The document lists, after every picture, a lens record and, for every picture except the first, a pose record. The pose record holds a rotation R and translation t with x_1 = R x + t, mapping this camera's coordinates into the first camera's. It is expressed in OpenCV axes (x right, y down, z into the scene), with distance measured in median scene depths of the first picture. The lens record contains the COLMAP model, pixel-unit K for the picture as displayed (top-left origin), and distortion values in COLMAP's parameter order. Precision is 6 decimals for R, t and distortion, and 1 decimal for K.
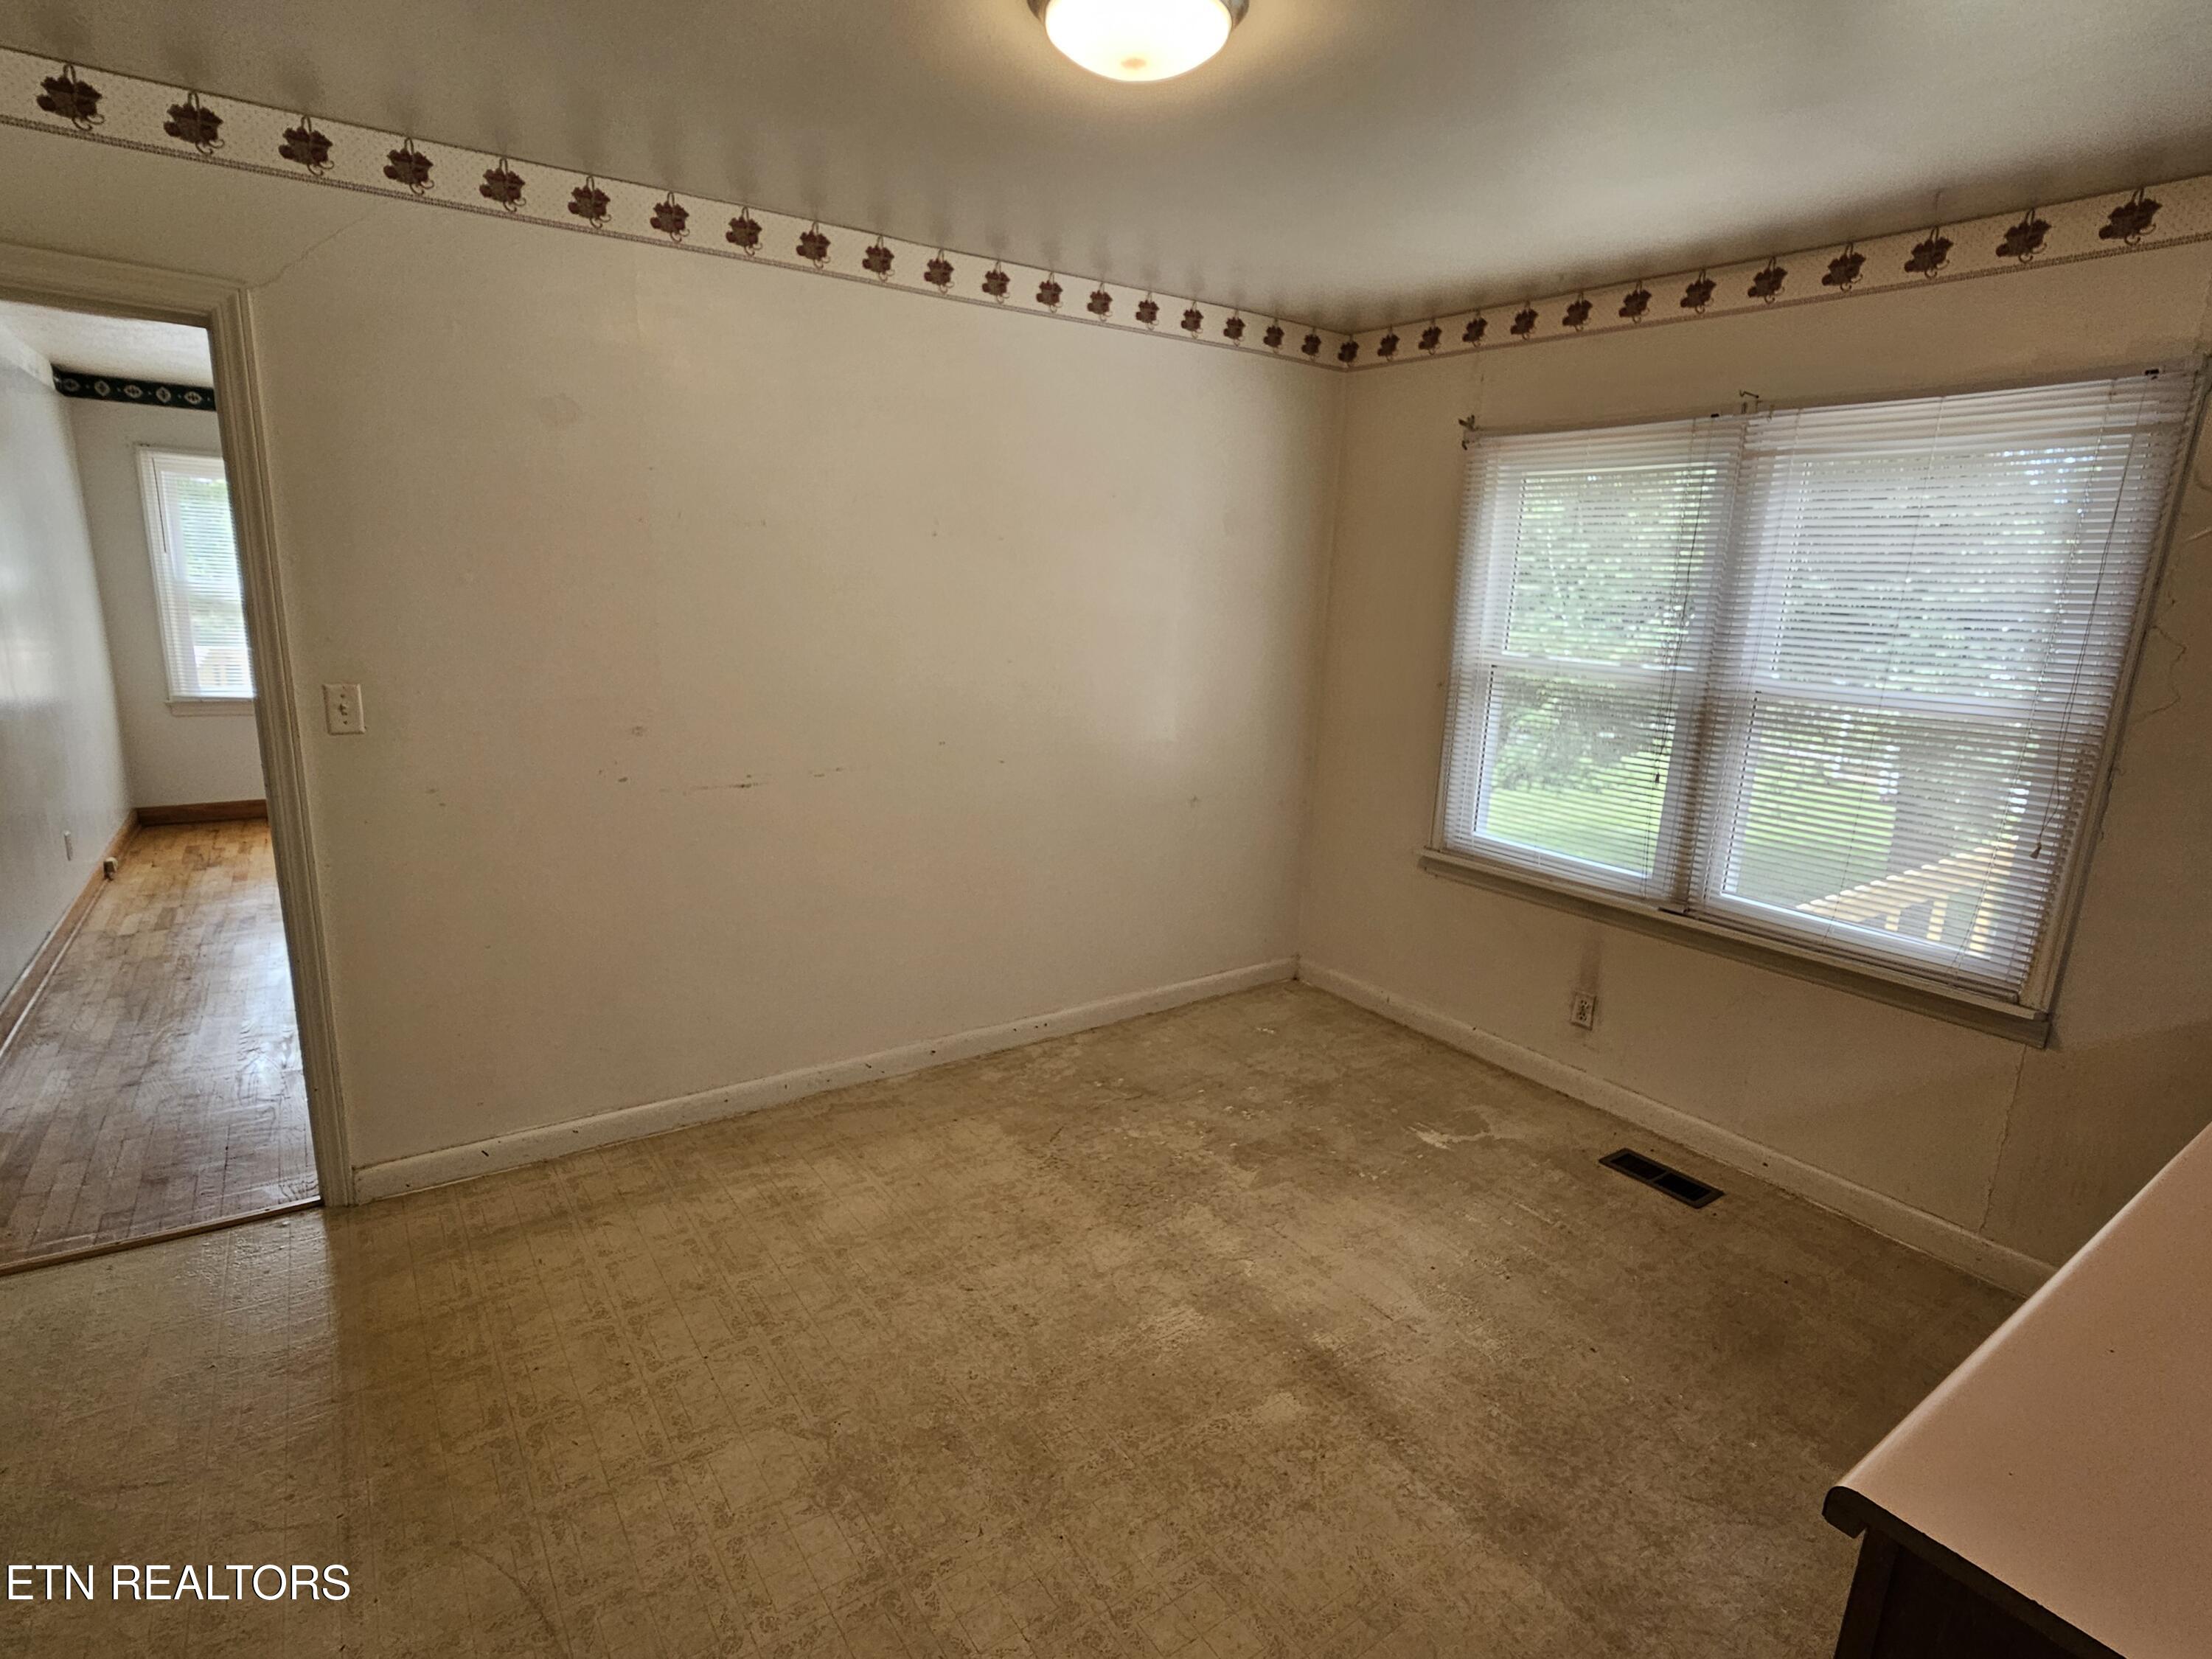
lens RADIAL K [[1127.9, 0, 1107.5], [0, 1127.9, 831.6], [0, 0, 1]] dist [0.006098, -0.008713]
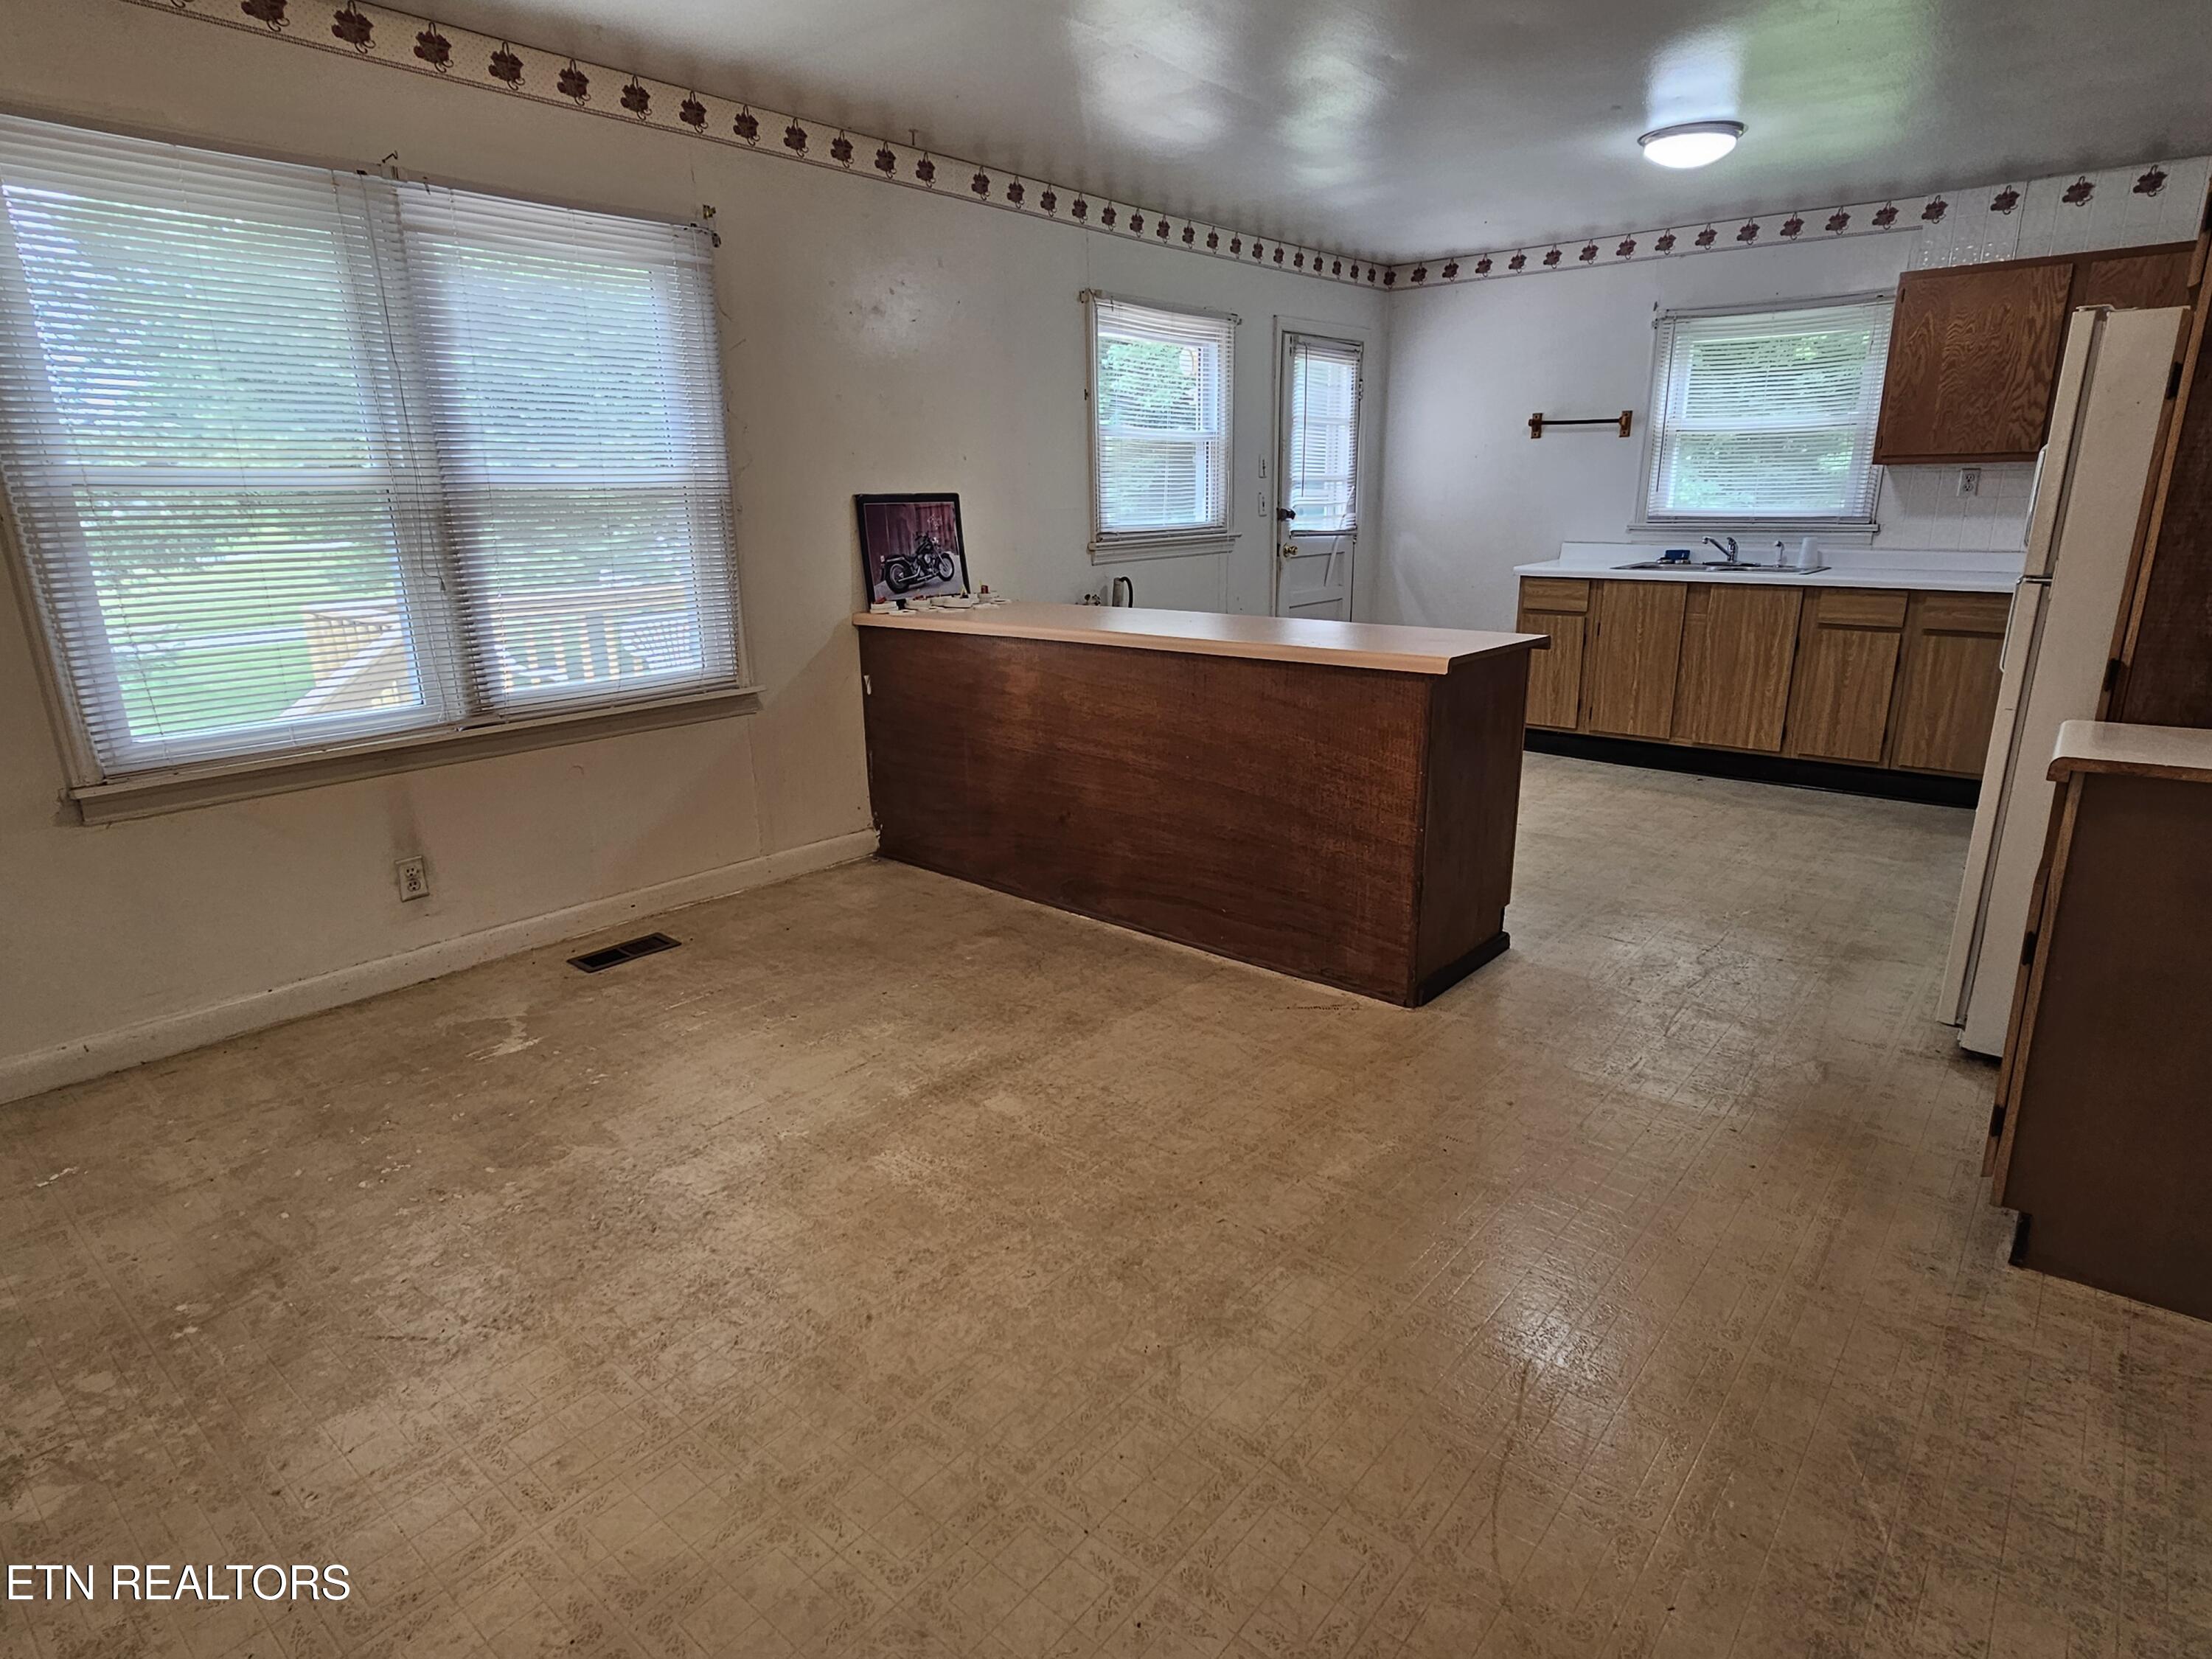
lens RADIAL K [[1207.7, 0, 1126.4], [0, 1207.7, 844.1], [0, 0, 1]] dist [-0.001872, -0.001398]
pose [[-0.271131, -0.303103, 0.913574, -0.651671], [0.213524, 0.906538, 0.364139, -0.099993], [-0.938560, 0.293799, -0.181070, 0.740127]]
